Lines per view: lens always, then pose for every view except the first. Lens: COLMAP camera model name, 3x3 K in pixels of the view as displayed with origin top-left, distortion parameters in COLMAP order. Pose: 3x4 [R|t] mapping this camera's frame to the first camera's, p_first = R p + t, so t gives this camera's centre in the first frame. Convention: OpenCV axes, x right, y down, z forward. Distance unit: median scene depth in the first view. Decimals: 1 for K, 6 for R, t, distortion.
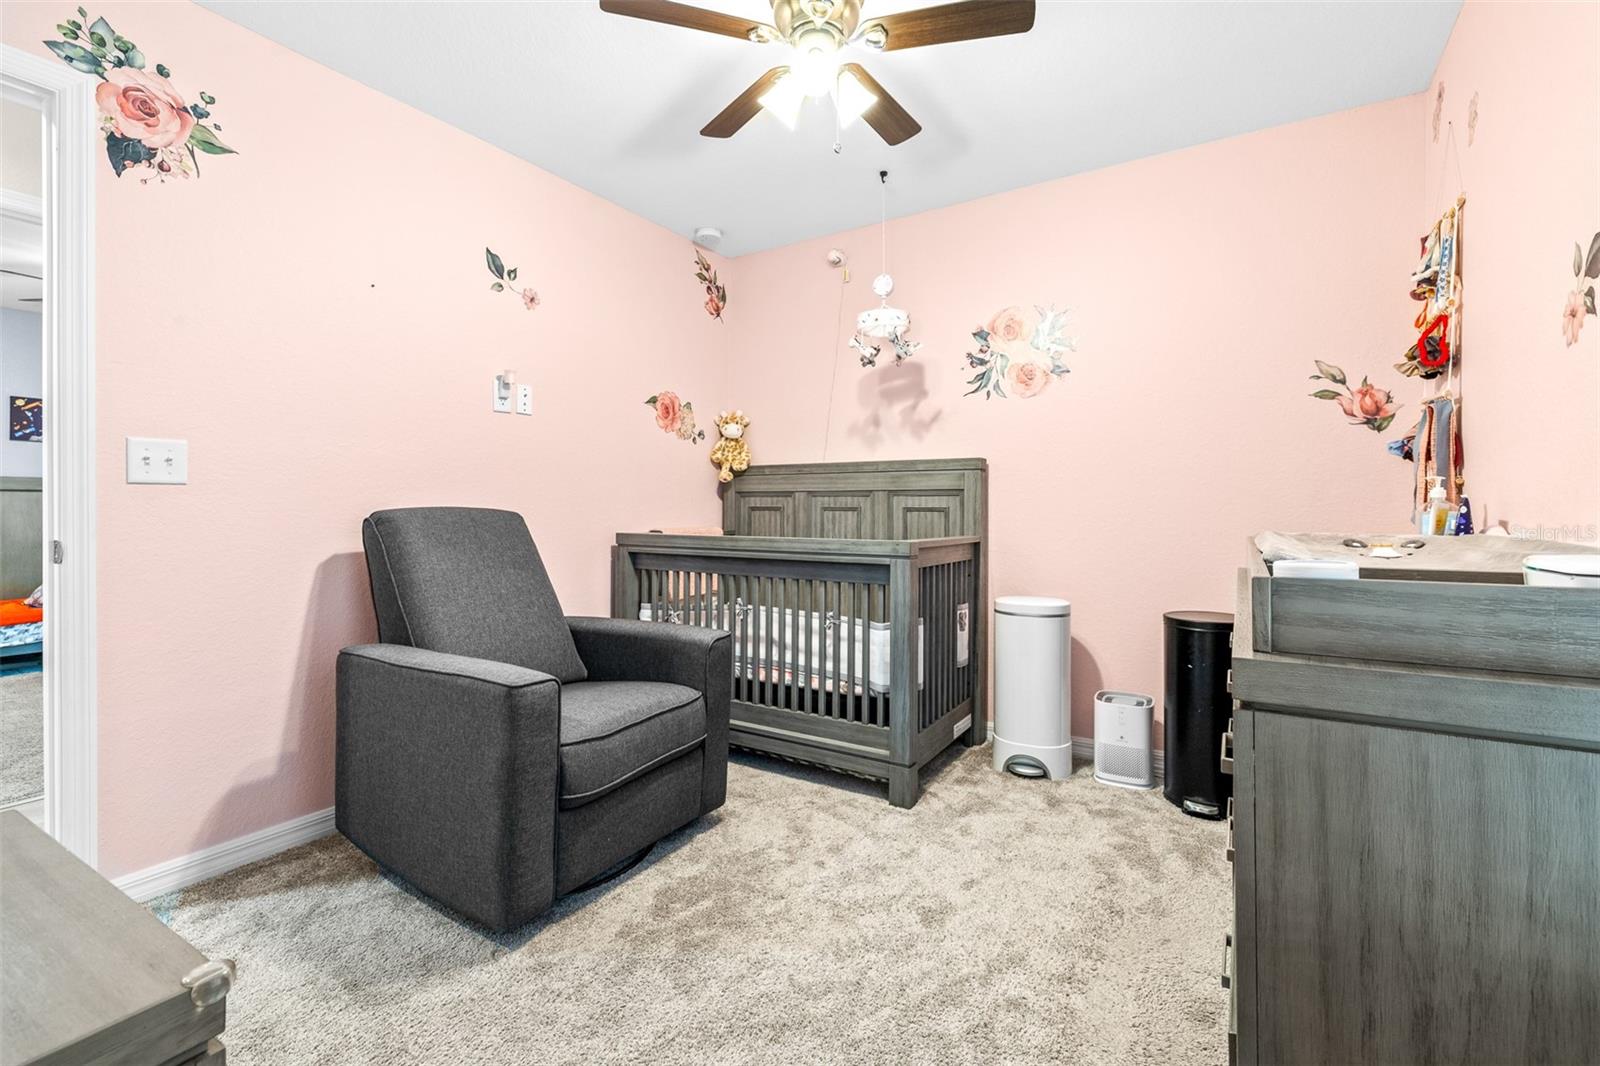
lens RADIAL K [[693.0, 0, 815.4], [0, 693.0, 509.5], [0, 0, 1]] dist [-0.001130, 0.000460]
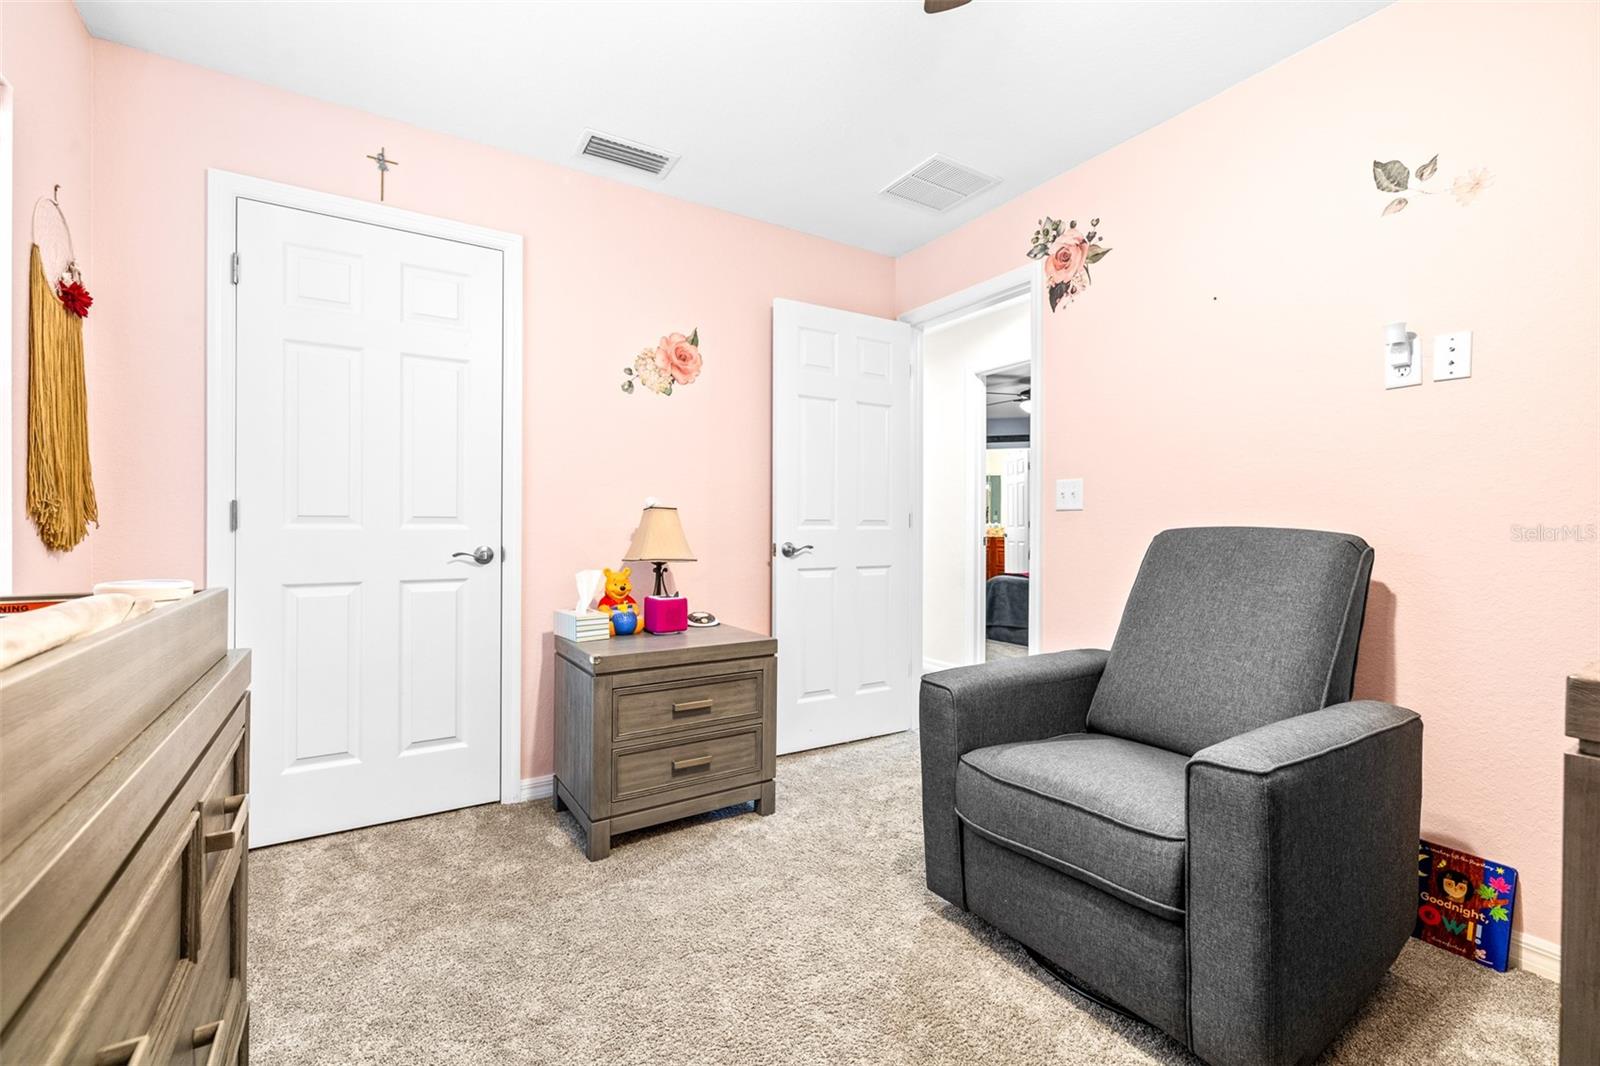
lens RADIAL K [[693.0, 0, 803.6], [0, 693.0, 524.9], [0, 0, 1]] dist [-0.001130, 0.000460]
pose [[-0.440412, -0.001115, -0.897795, 0.606090], [-0.004765, 0.999988, 0.001095, -0.005510], [0.897783, 0.004760, -0.440412, 1.142116]]
